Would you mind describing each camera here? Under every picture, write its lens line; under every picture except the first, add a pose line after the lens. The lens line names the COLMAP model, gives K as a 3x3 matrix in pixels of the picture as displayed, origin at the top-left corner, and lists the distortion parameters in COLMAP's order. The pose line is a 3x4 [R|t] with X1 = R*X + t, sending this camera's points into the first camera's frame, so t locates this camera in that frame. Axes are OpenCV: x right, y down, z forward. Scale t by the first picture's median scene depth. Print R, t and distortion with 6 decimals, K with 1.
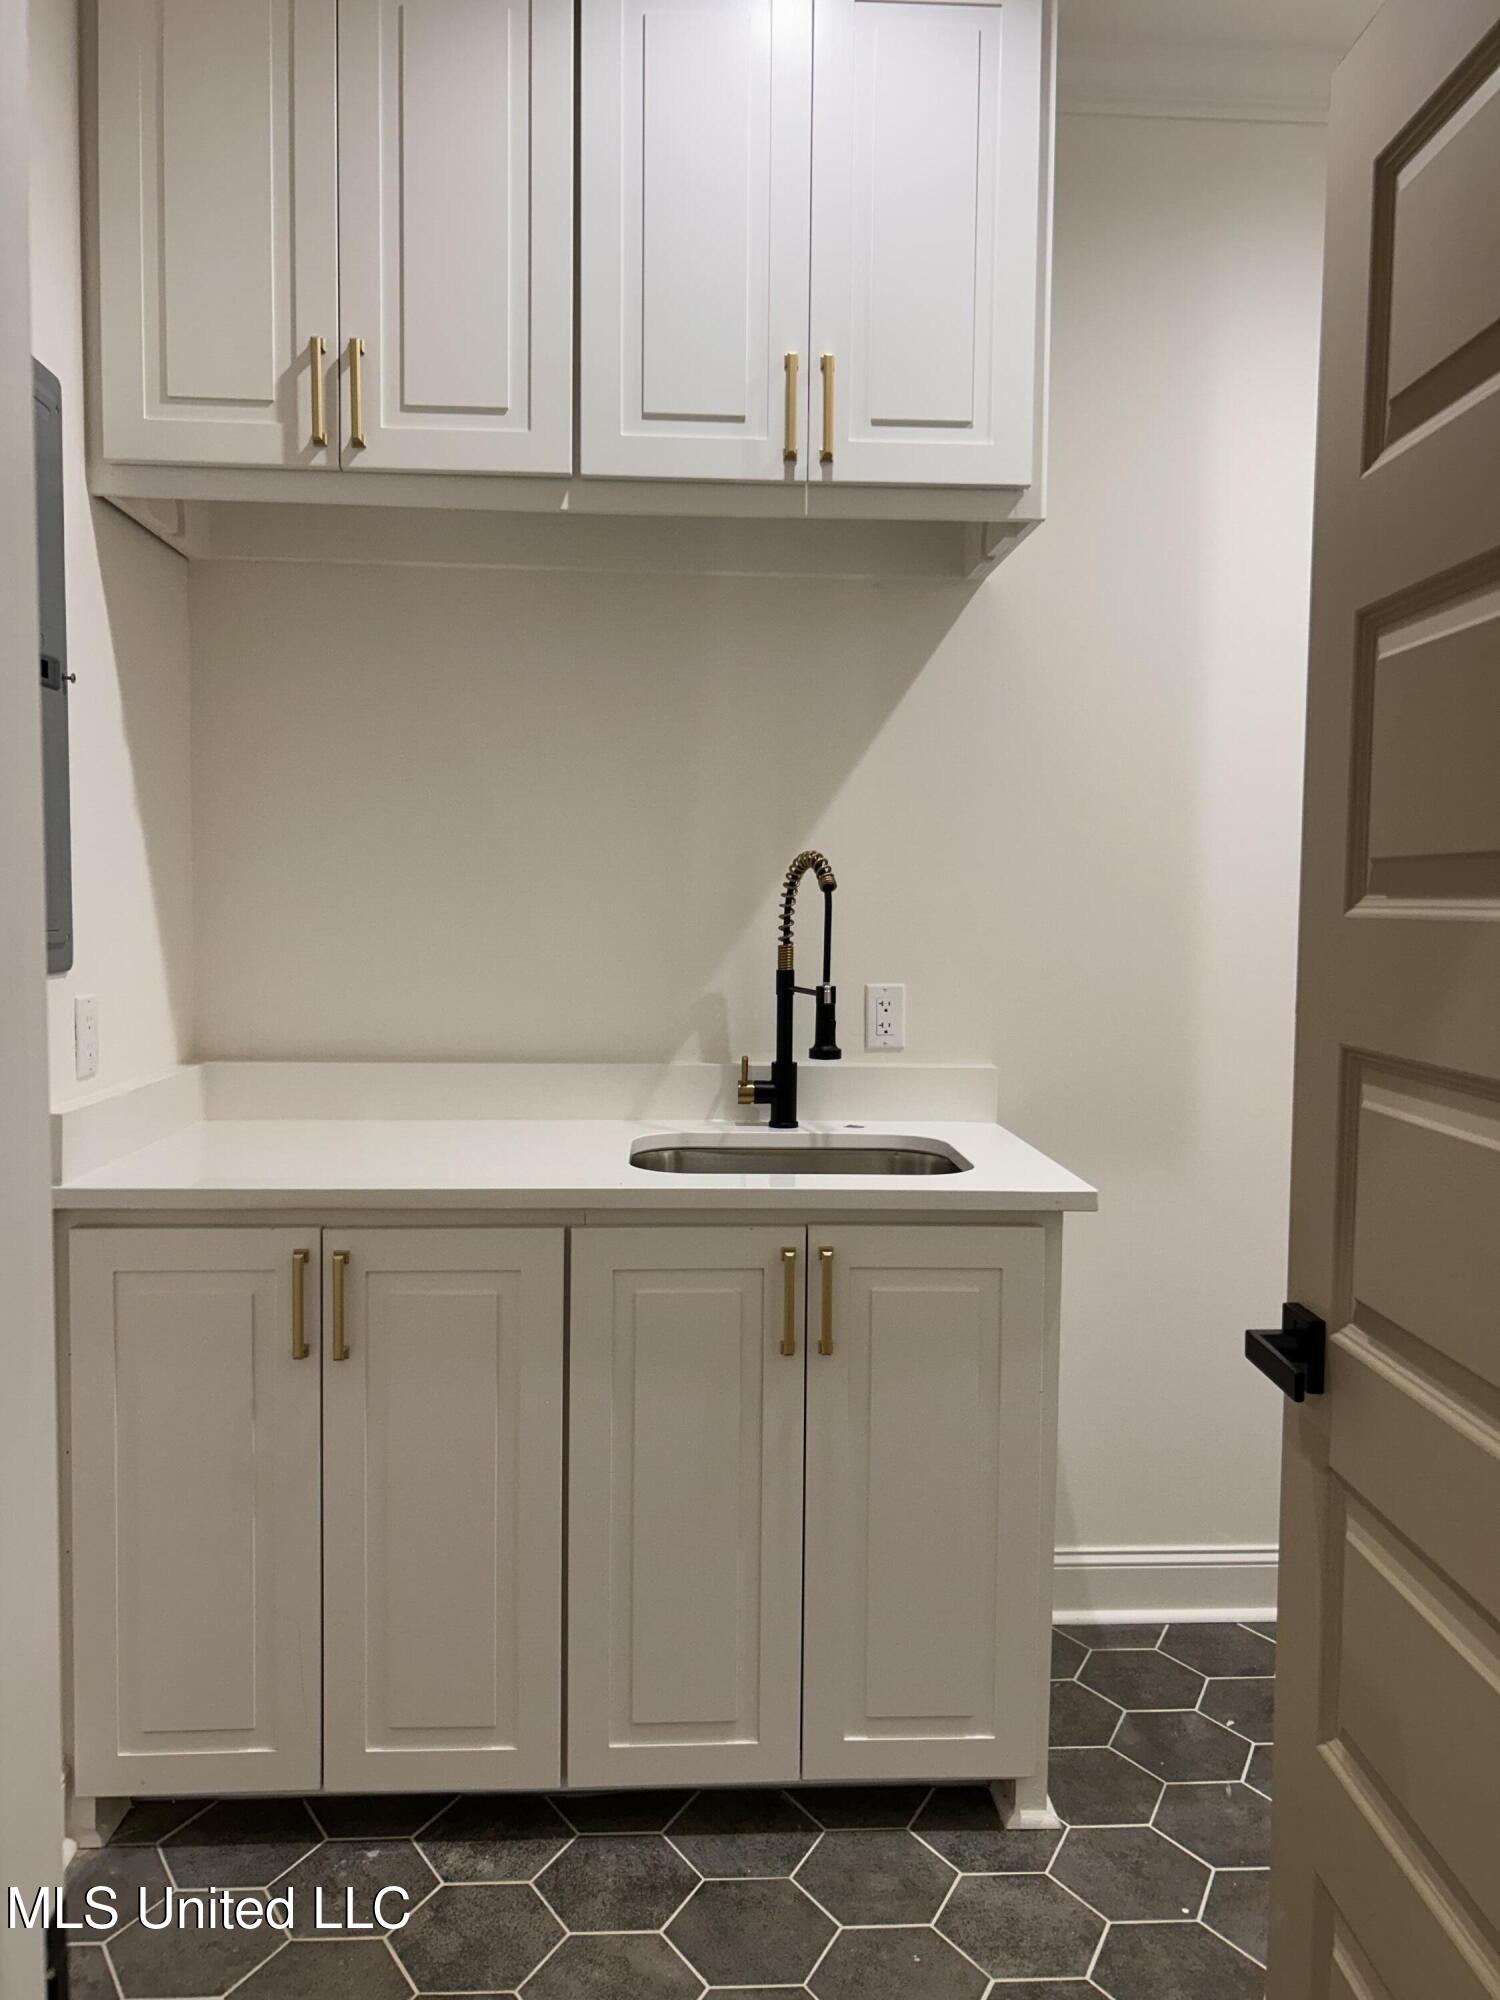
lens RADIAL K [[1510.5, 0, 739.8], [0, 1510.5, 996.9], [0, 0, 1]] dist [0.031118, -0.033576]
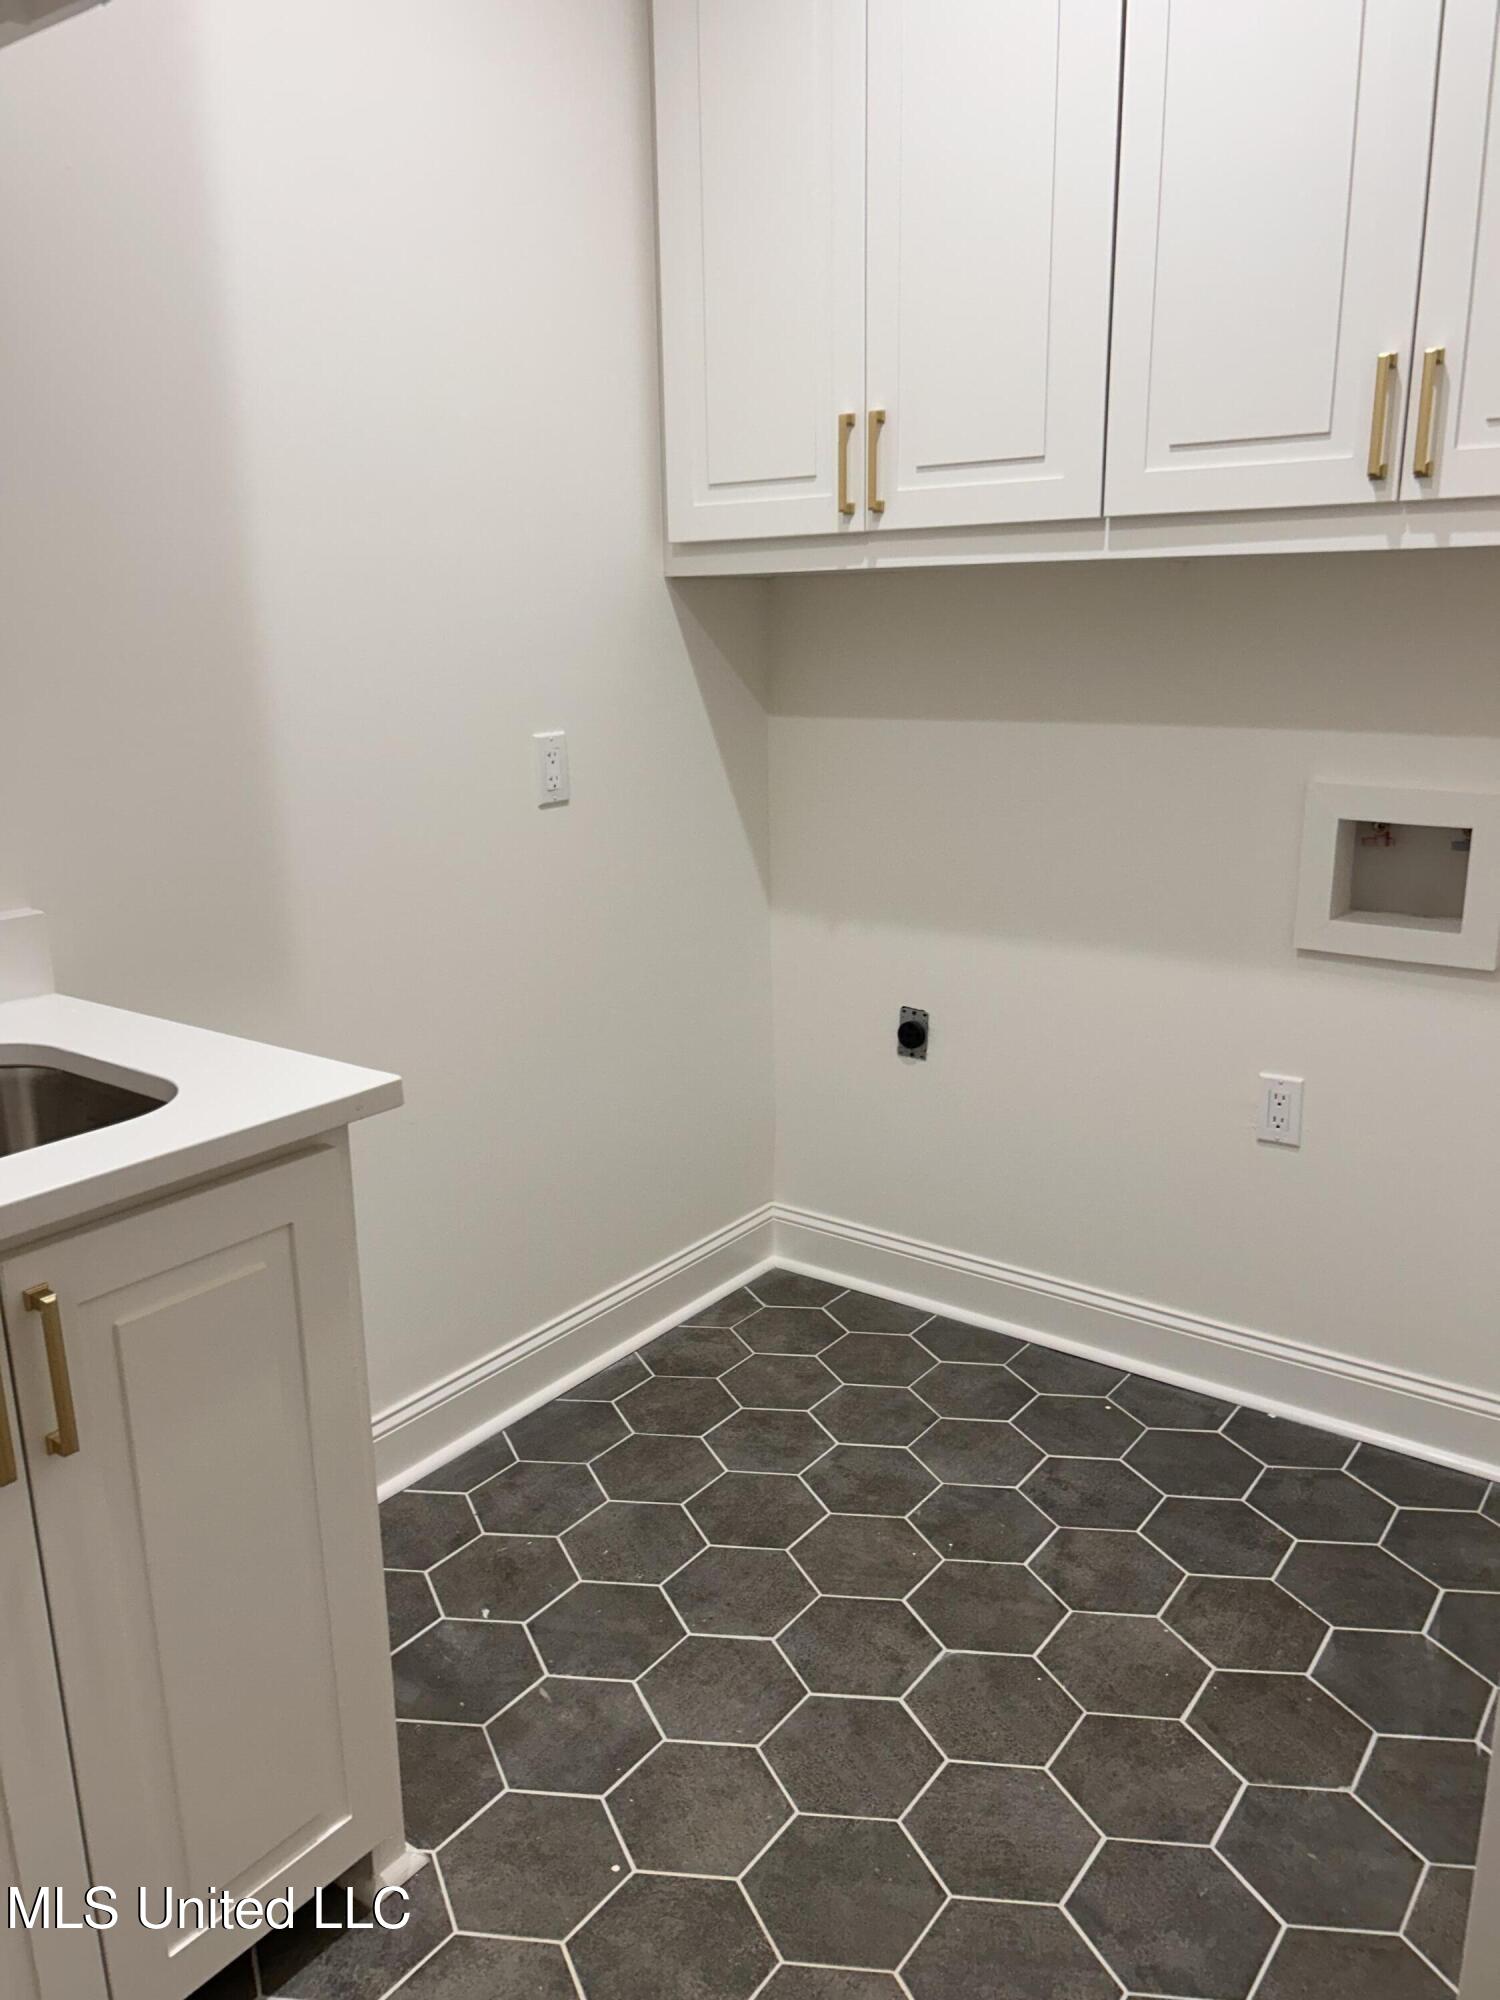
lens RADIAL K [[1510.5, 0, 739.8], [0, 1510.5, 996.9], [0, 0, 1]] dist [0.031118, -0.033576]
pose [[0.641633, -0.209737, 0.737779, -0.179143], [0.074106, 0.974339, 0.212538, -0.049405], [-0.763424, -0.081697, 0.640710, 0.416242]]
